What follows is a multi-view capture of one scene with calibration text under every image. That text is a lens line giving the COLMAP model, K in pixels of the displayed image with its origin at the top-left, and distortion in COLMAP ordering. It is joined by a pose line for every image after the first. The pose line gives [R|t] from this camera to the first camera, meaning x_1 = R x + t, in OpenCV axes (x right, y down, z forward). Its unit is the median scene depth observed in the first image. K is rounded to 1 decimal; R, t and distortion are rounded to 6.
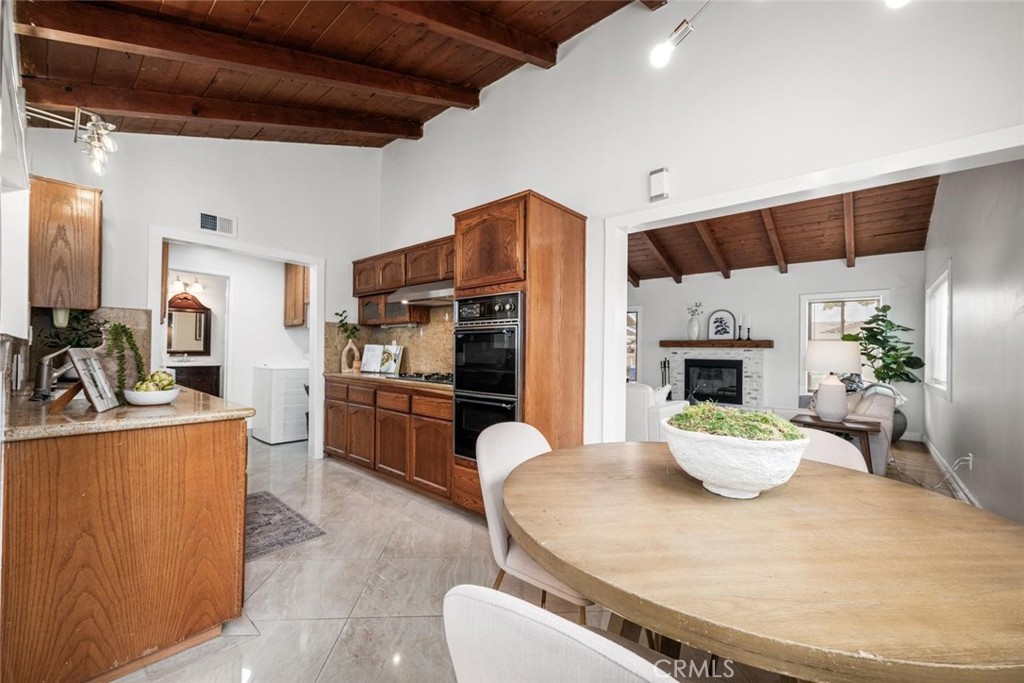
lens RADIAL K [[407.1, 0, 512.1], [0, 407.1, 343.6], [0, 0, 1]] dist [-0.000267, -0.000019]
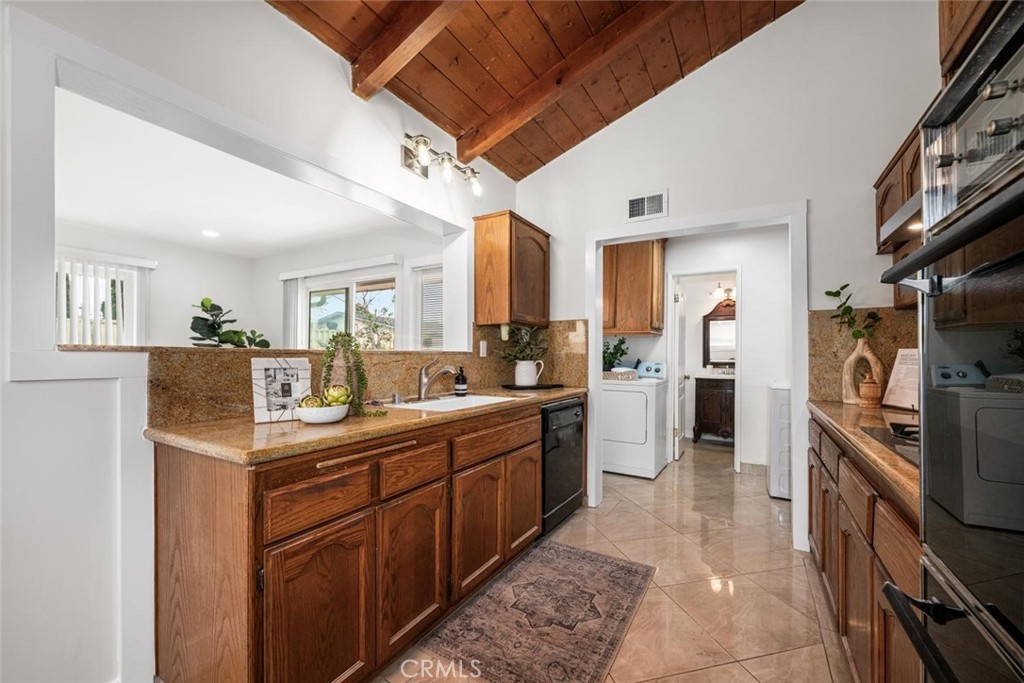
lens RADIAL K [[407.9, 0, 514.2], [0, 407.9, 354.4], [0, 0, 1]] dist [-0.000054, 0.000016]
pose [[0.180341, -0.018323, -0.983433, 0.022012], [0.015411, 0.999756, -0.015801, 0.009886], [0.983483, -0.012306, 0.180580, 0.499464]]
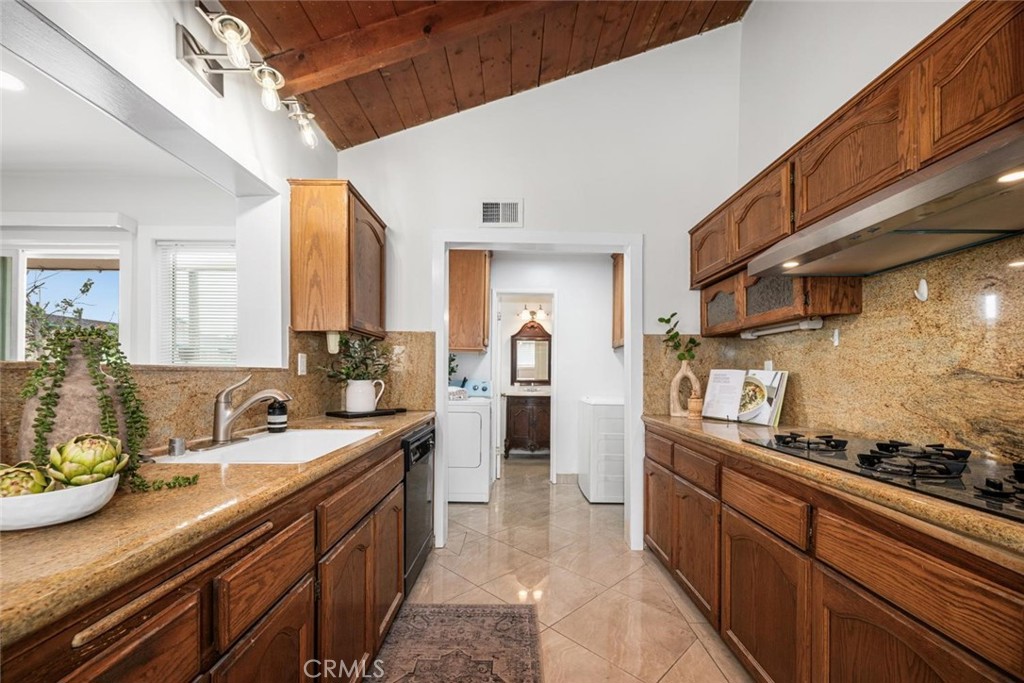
lens RADIAL K [[413.9, 0, 514.0], [0, 413.9, 377.4], [0, 0, 1]] dist [0.000404, -0.000026]
pose [[0.657354, -0.005544, -0.753562, -0.111693], [0.015779, 0.999855, 0.006408, 0.005790], [0.753417, -0.016103, 0.657346, 0.432105]]
